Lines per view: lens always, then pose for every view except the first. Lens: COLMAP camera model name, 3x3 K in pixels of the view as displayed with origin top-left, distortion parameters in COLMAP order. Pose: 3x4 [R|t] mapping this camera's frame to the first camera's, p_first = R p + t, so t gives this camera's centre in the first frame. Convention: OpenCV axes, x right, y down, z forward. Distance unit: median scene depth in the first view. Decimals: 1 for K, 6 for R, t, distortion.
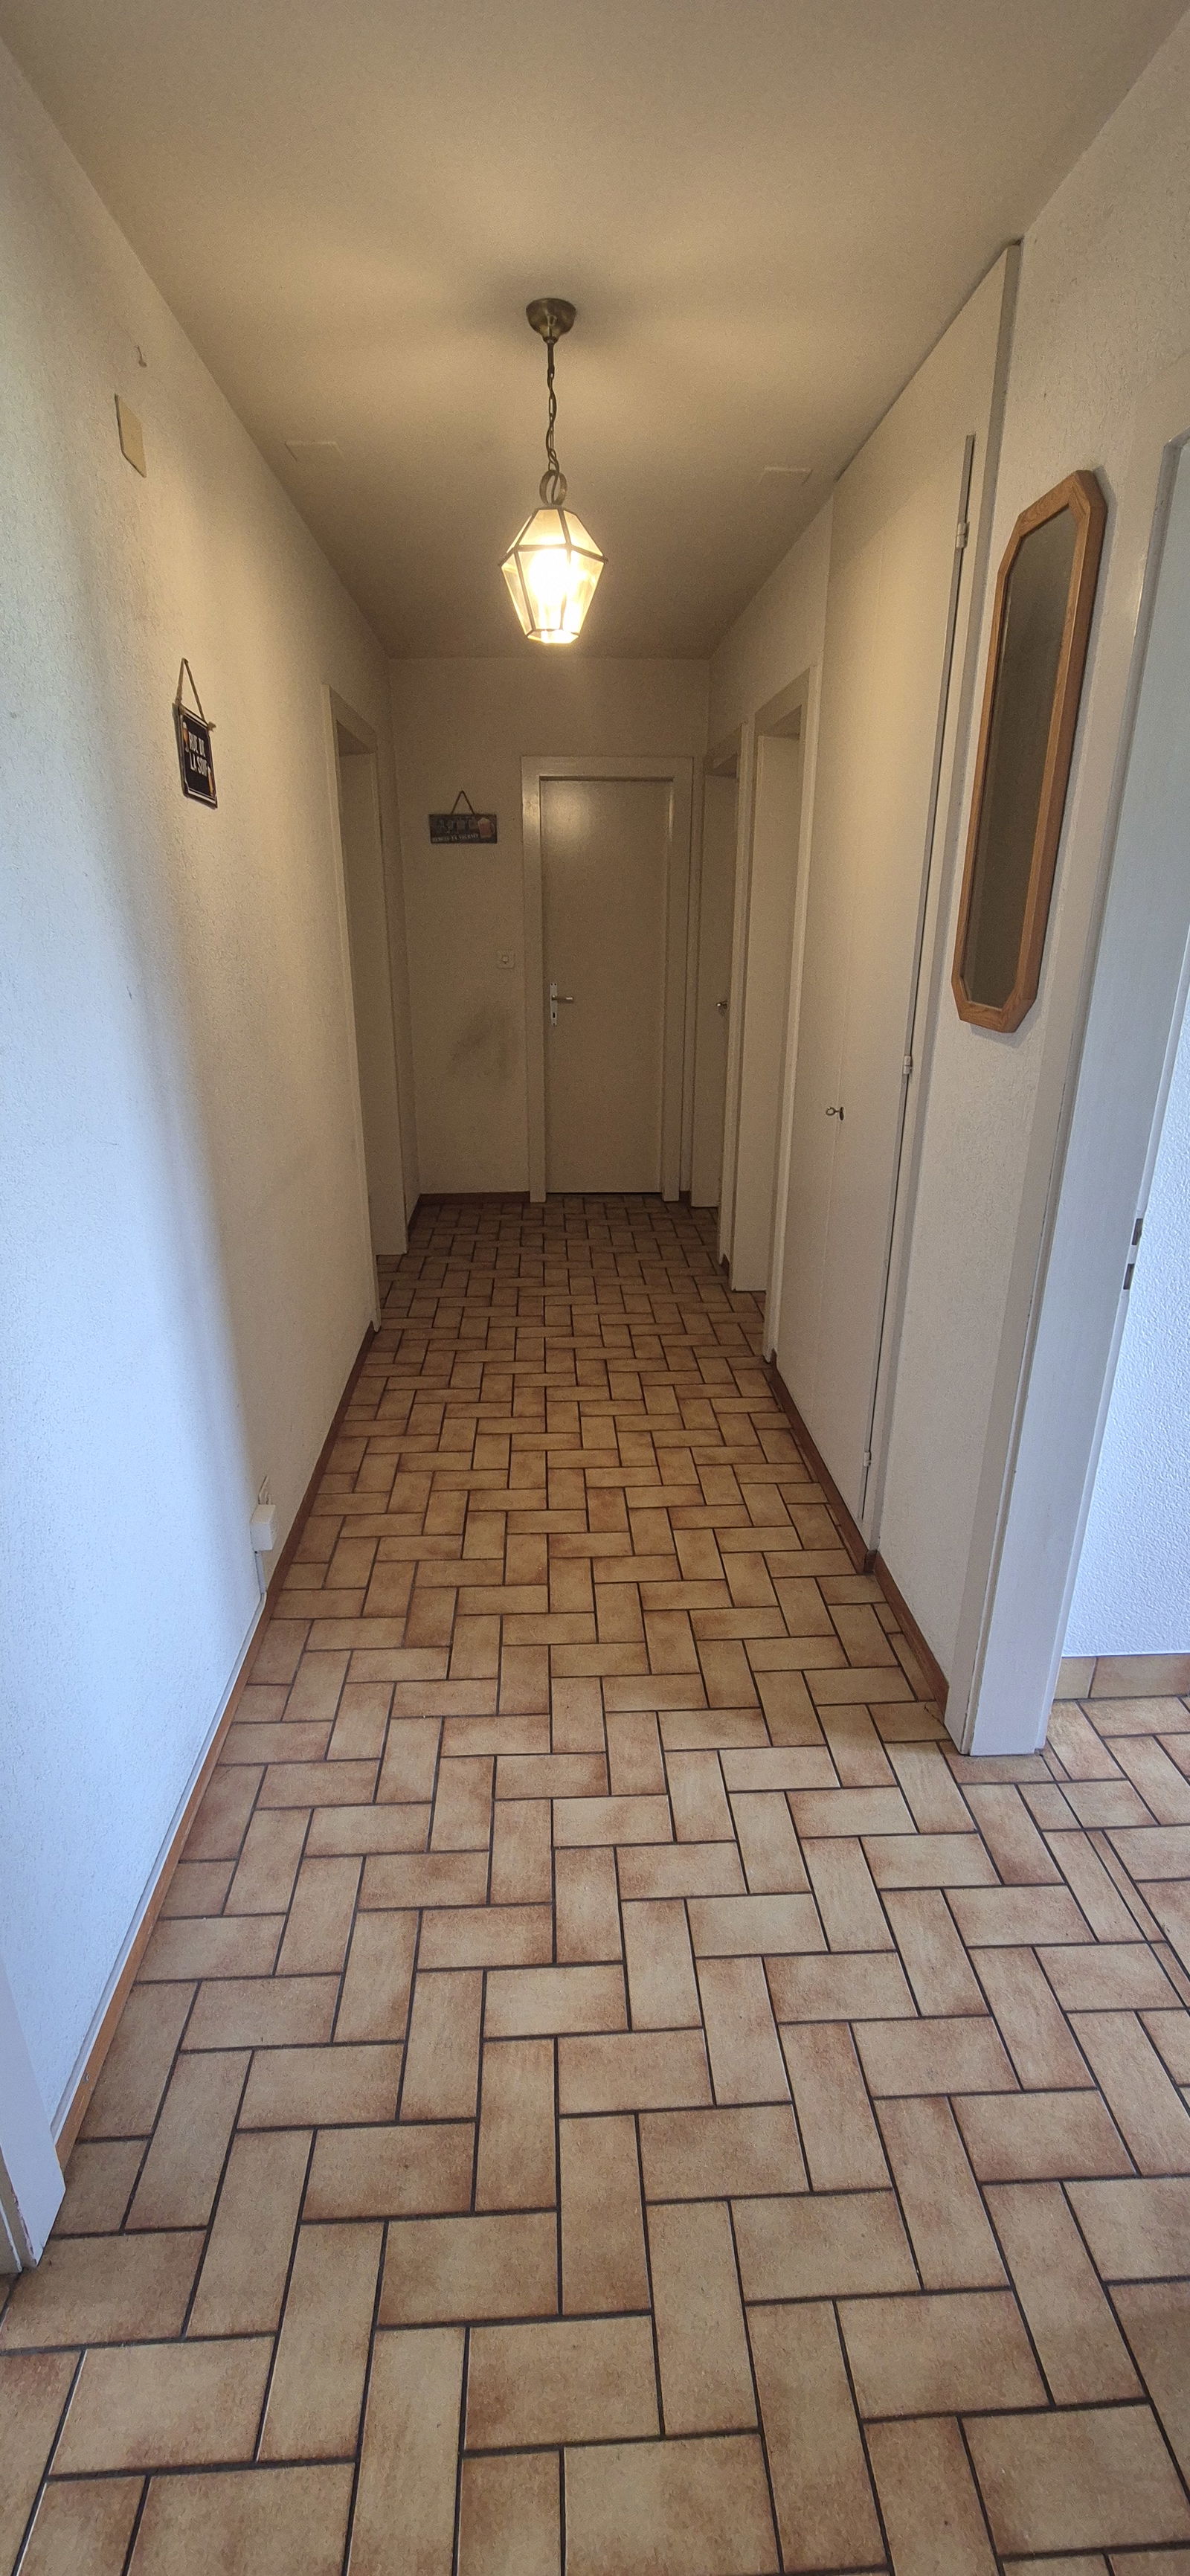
lens RADIAL K [[1057.7, 0, 592.7], [0, 1057.7, 1294.0], [0, 0, 1]] dist [0.001691, 0.000271]
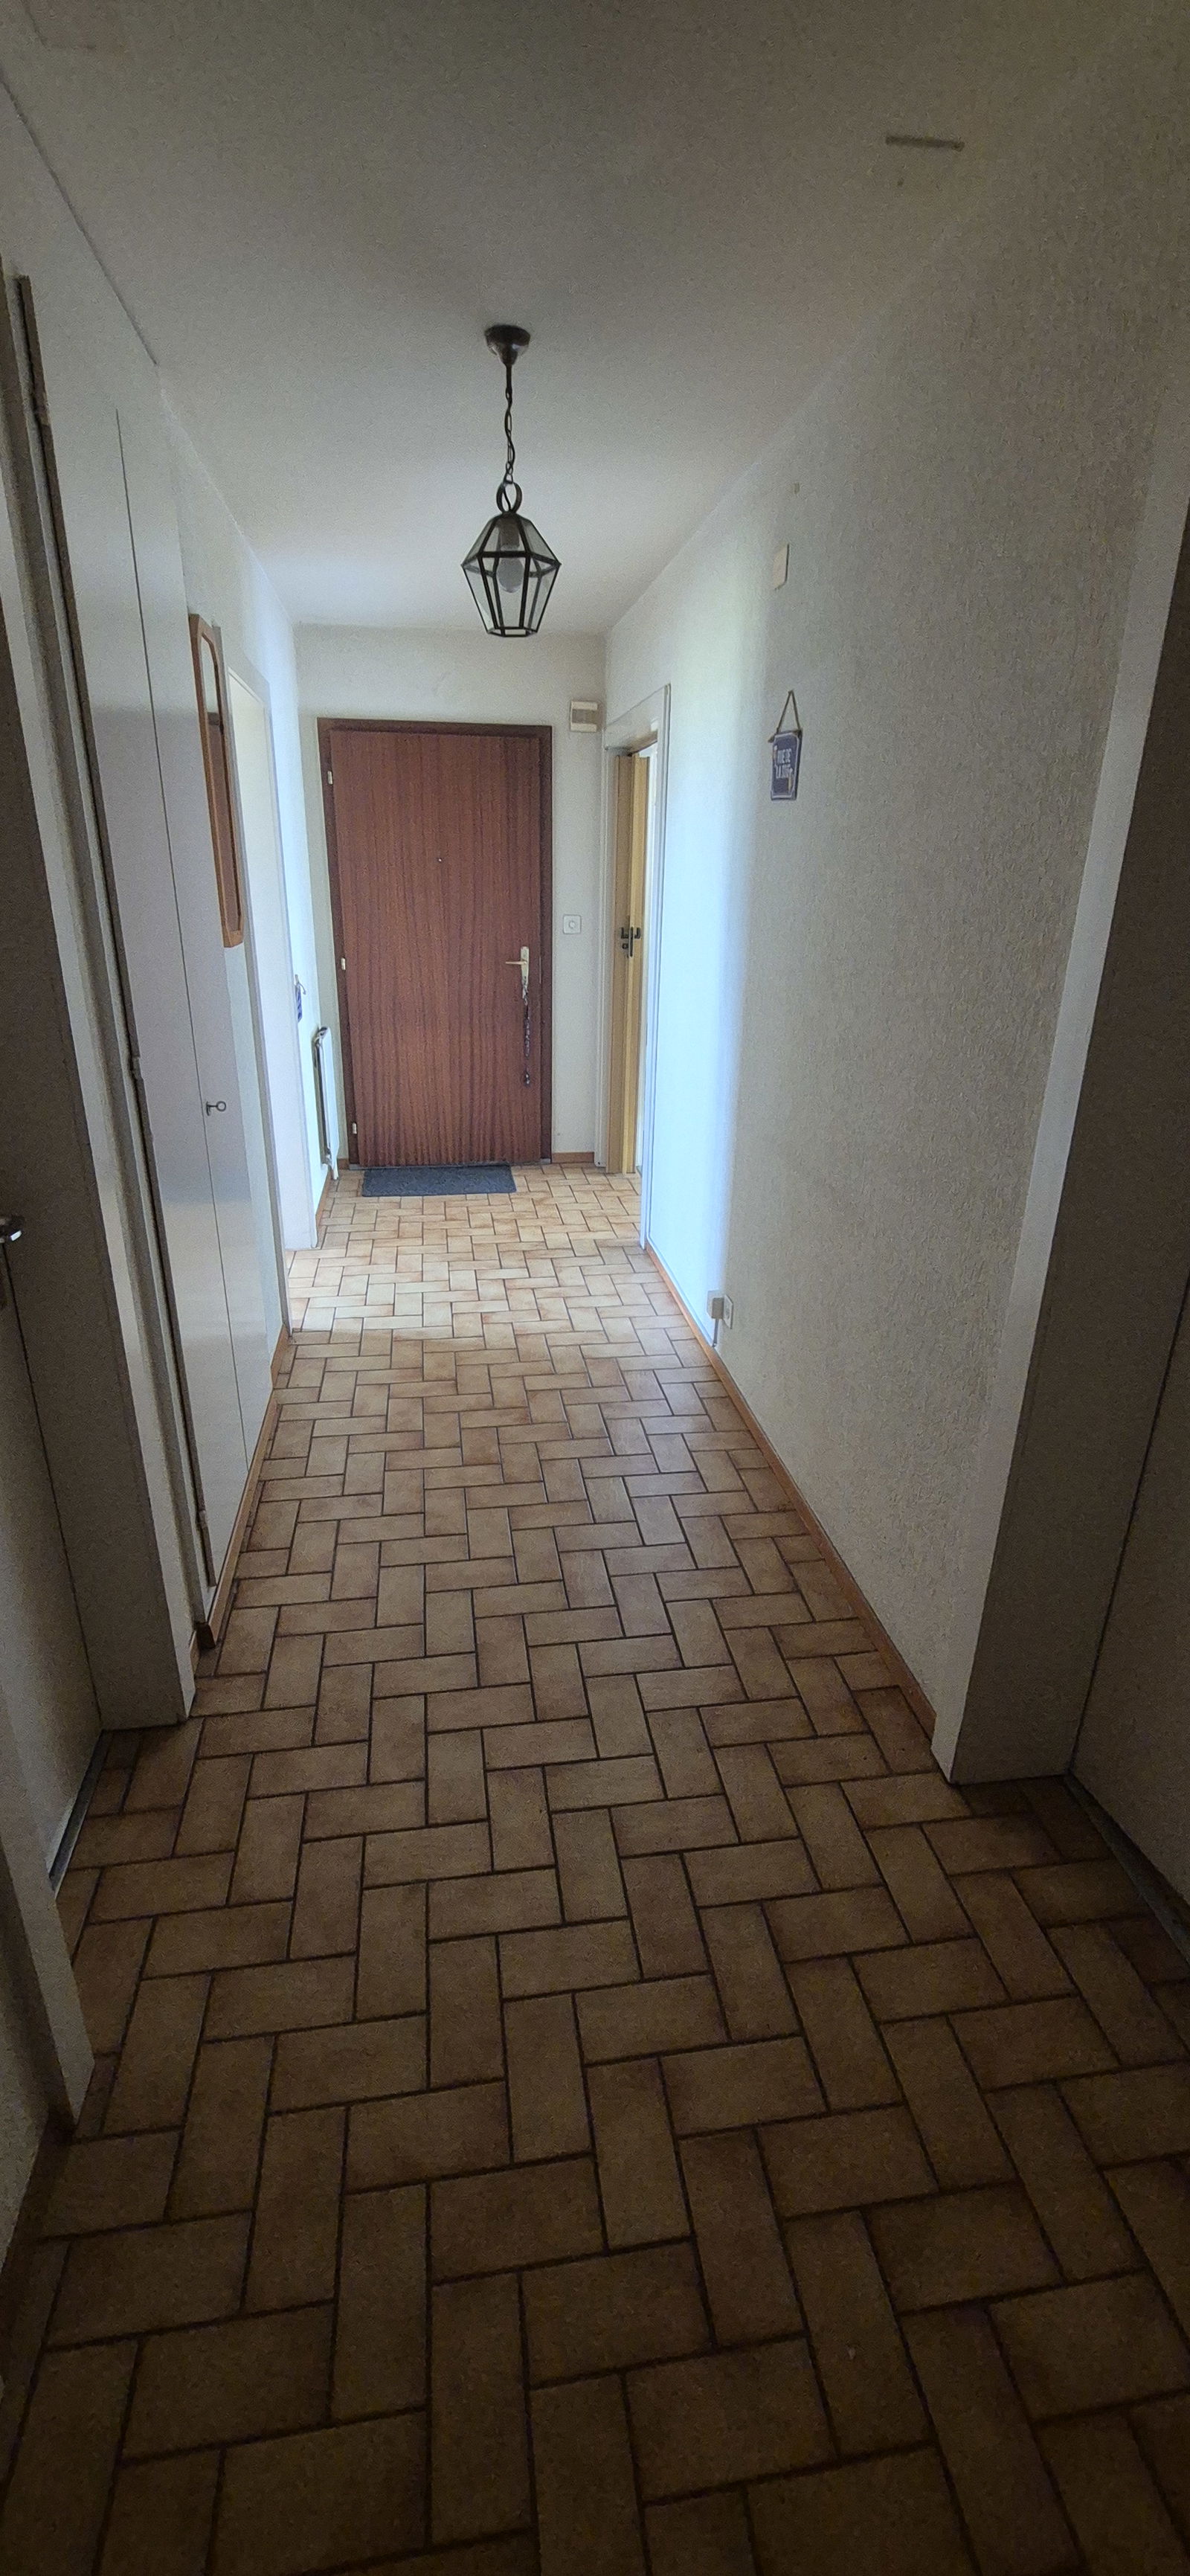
lens RADIAL K [[1057.7, 0, 587.9], [0, 1057.7, 1270.9], [0, 0, 1]] dist [0.001691, 0.000271]
pose [[-0.995207, 0.025823, -0.094324, 0.001436], [-0.044095, 0.742410, 0.668493, -0.651264], [0.087290, 0.669448, -0.737713, 1.690013]]
